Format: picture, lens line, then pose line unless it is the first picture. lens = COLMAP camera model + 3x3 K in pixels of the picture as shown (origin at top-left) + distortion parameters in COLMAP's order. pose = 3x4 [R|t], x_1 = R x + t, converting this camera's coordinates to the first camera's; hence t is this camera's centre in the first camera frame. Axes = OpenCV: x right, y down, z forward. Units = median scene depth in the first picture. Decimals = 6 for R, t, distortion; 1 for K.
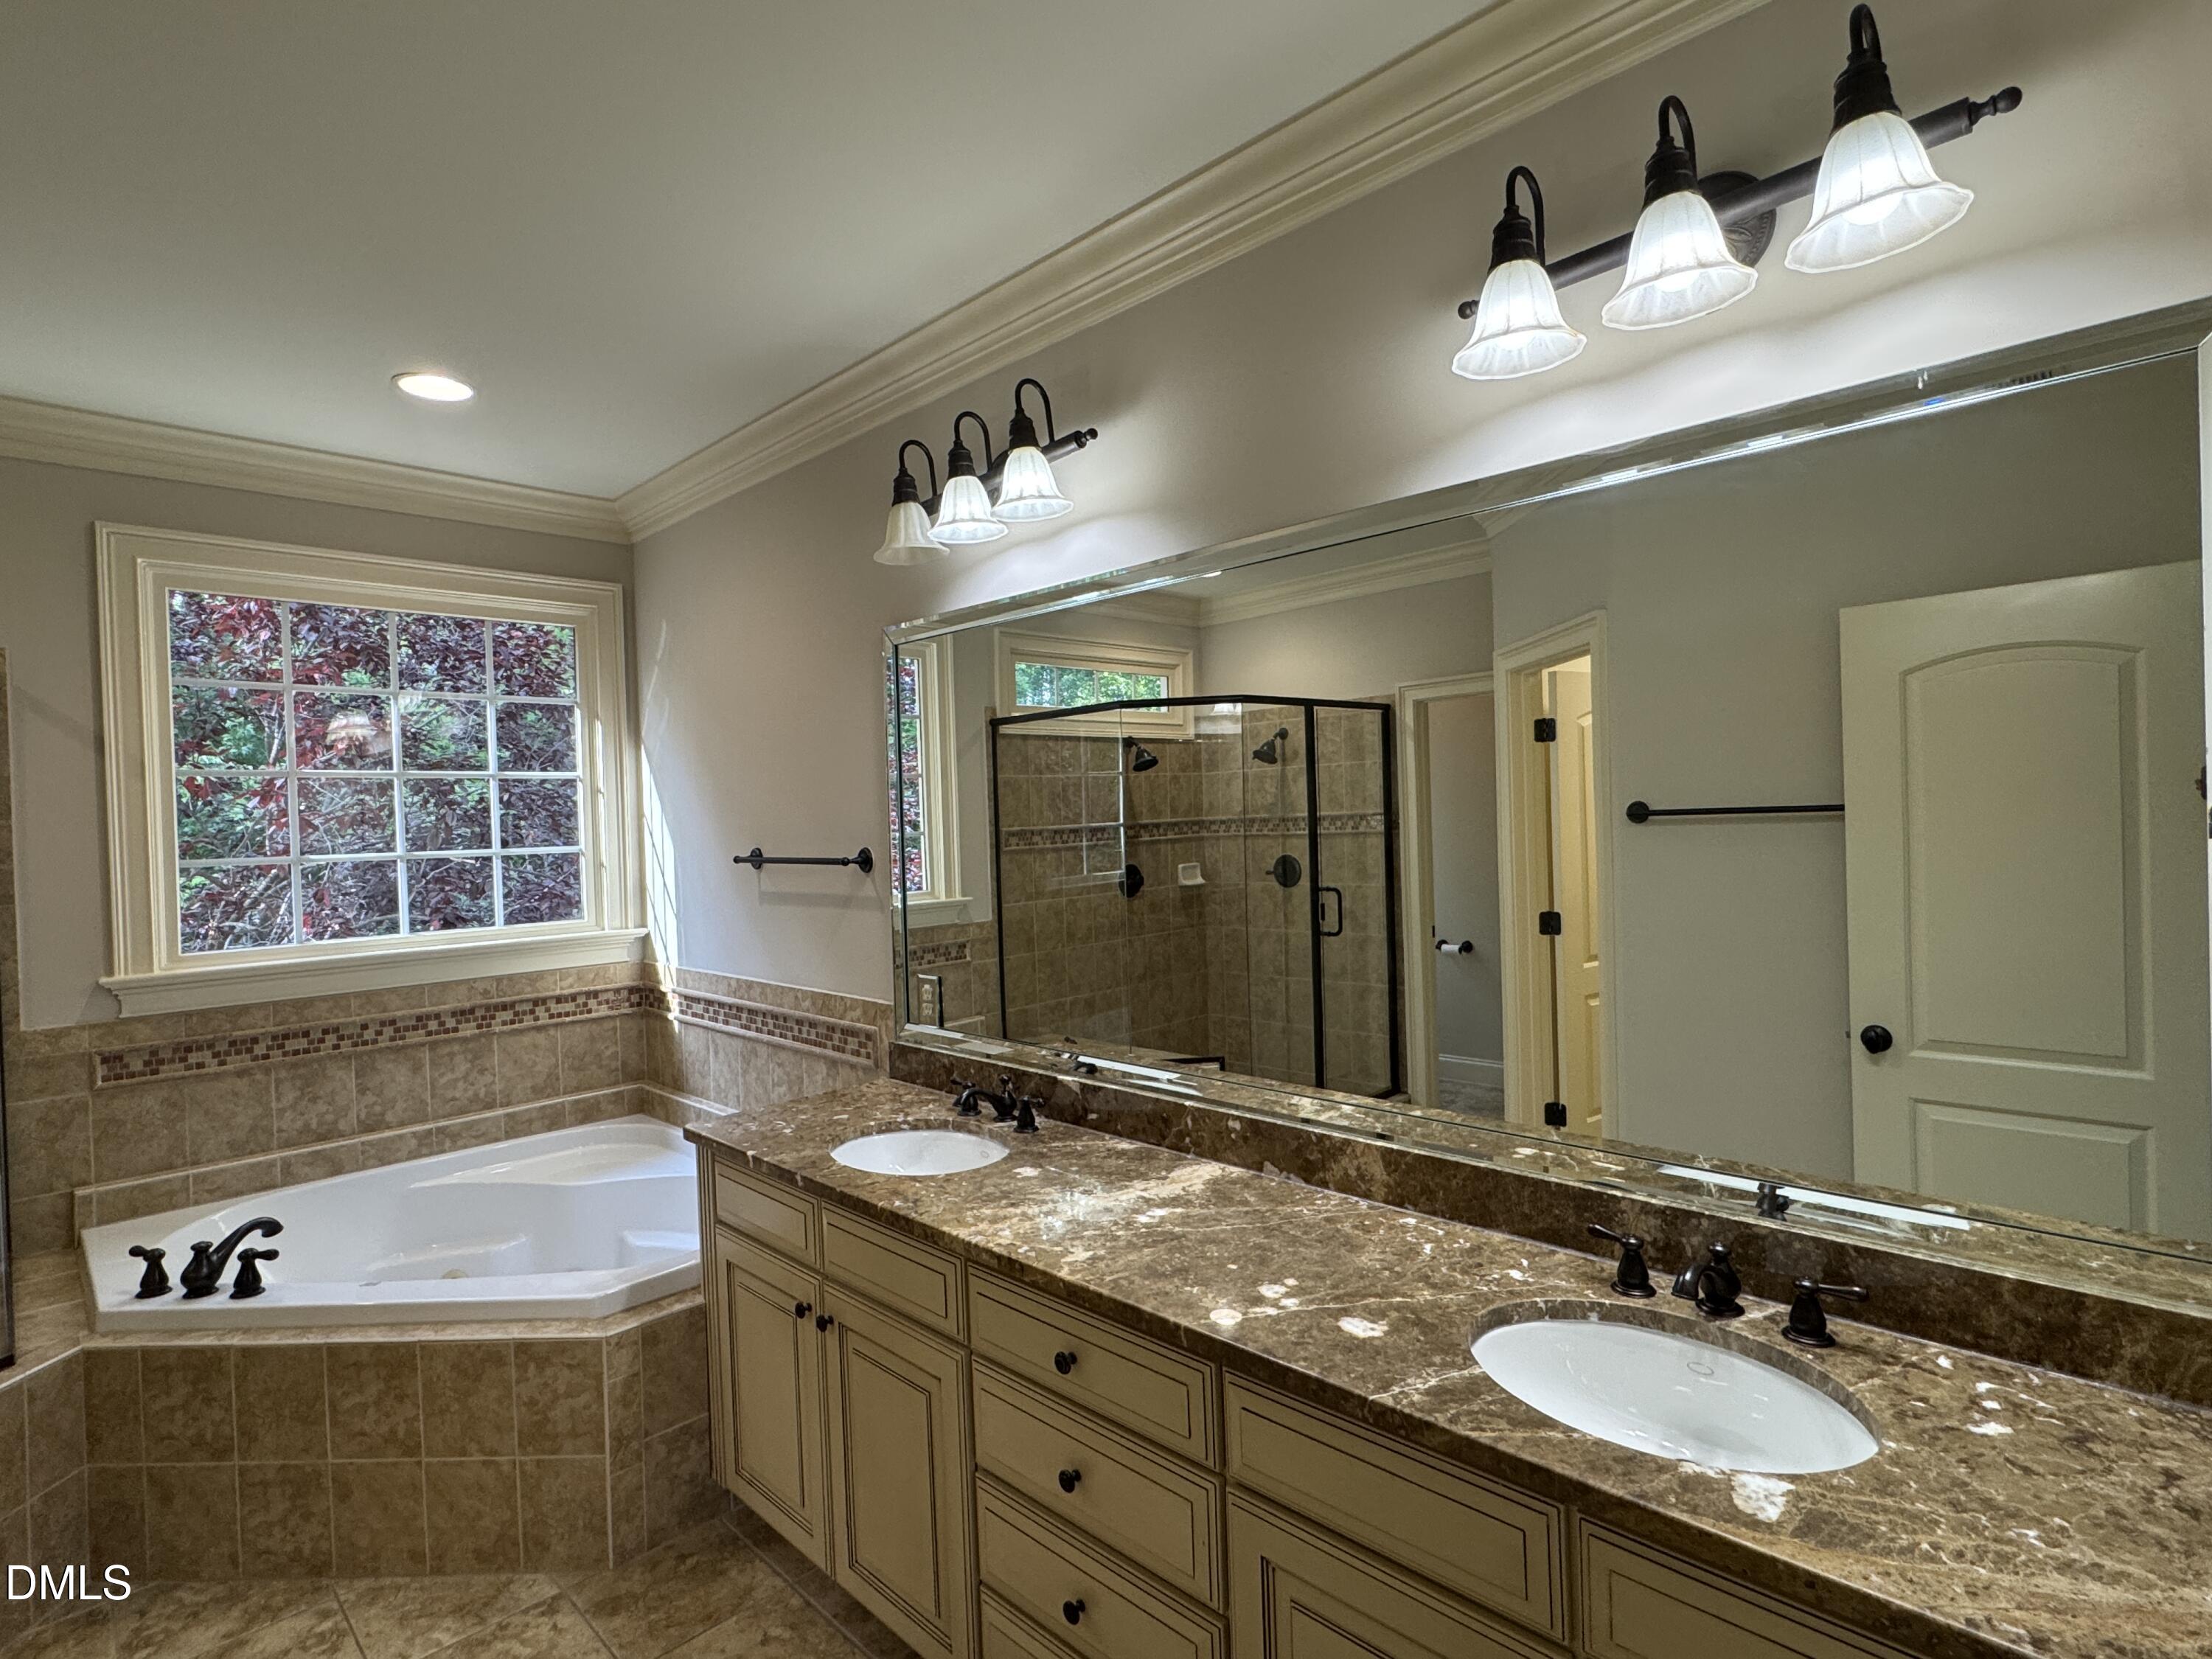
lens RADIAL K [[1114.9, 0, 1100.8], [0, 1114.9, 832.1], [0, 0, 1]] dist [-0.009337, 0.000379]
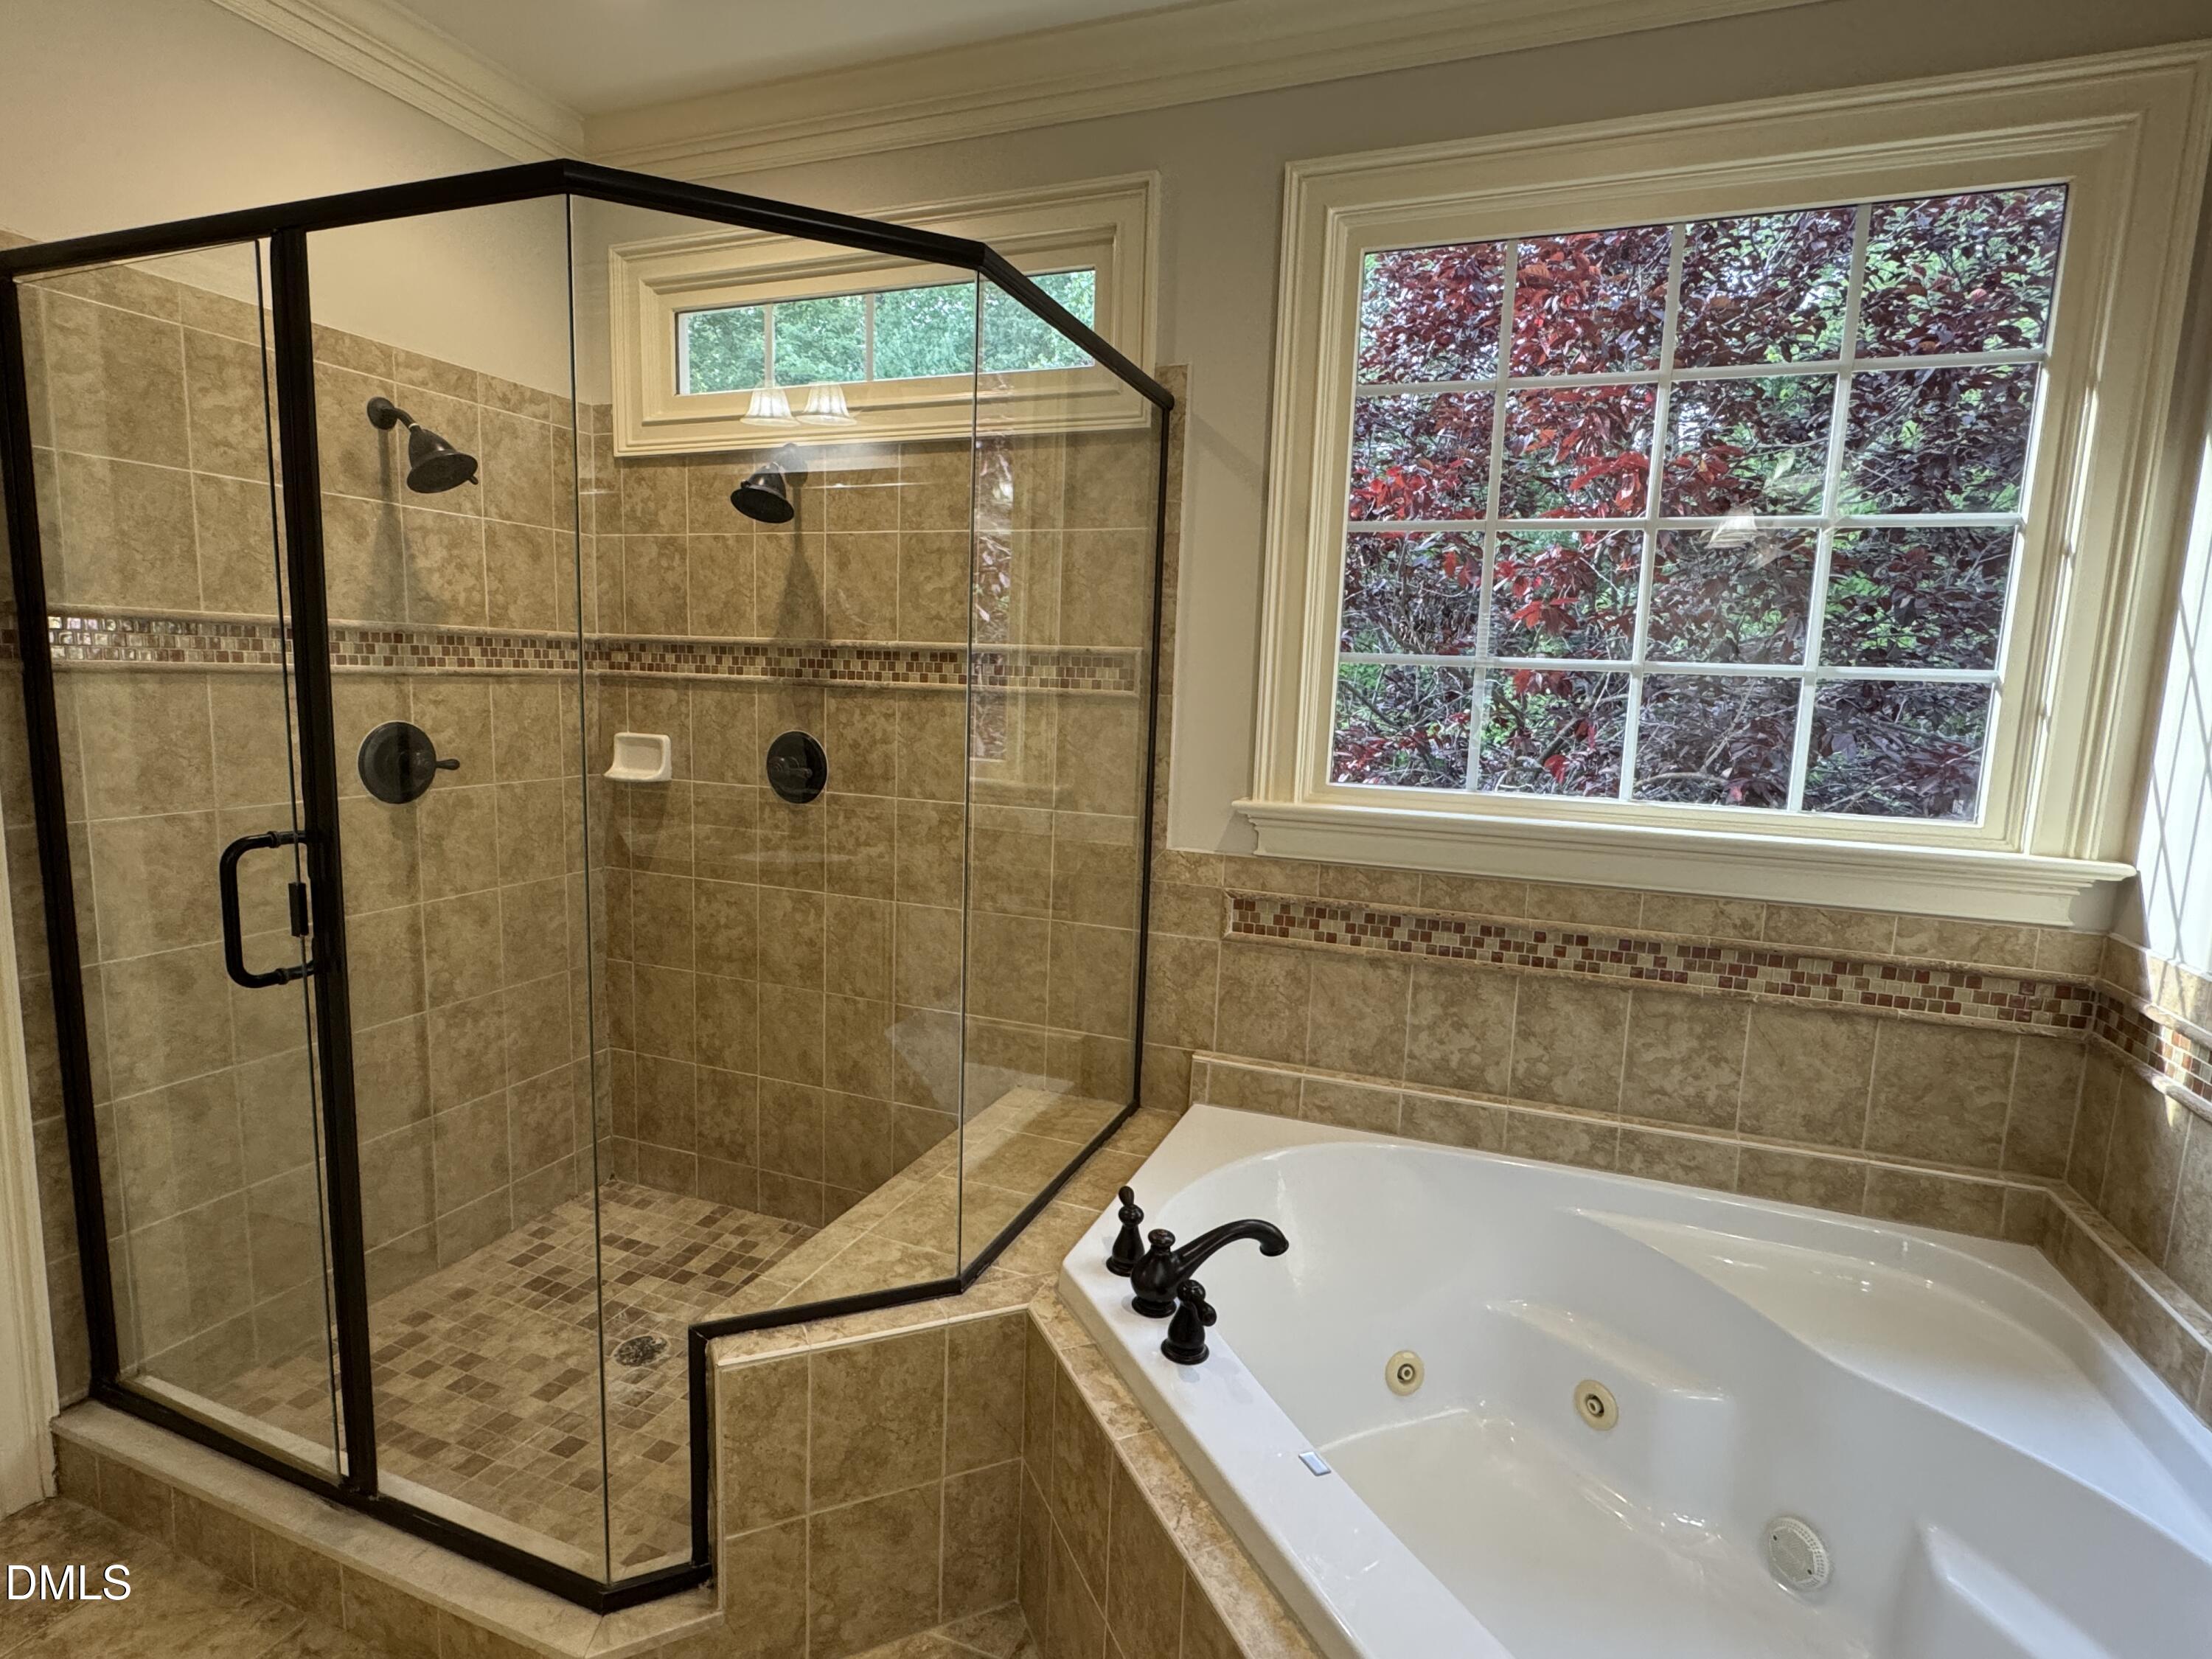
lens RADIAL K [[1114.9, 0, 1097.0], [0, 1114.9, 832.4], [0, 0, 1]] dist [-0.009337, 0.000379]
pose [[0.405564, 0.170662, -0.897994, -0.209088], [-0.055136, 0.985194, 0.162333, 0.029006], [0.912402, -0.016324, 0.408969, 0.510024]]
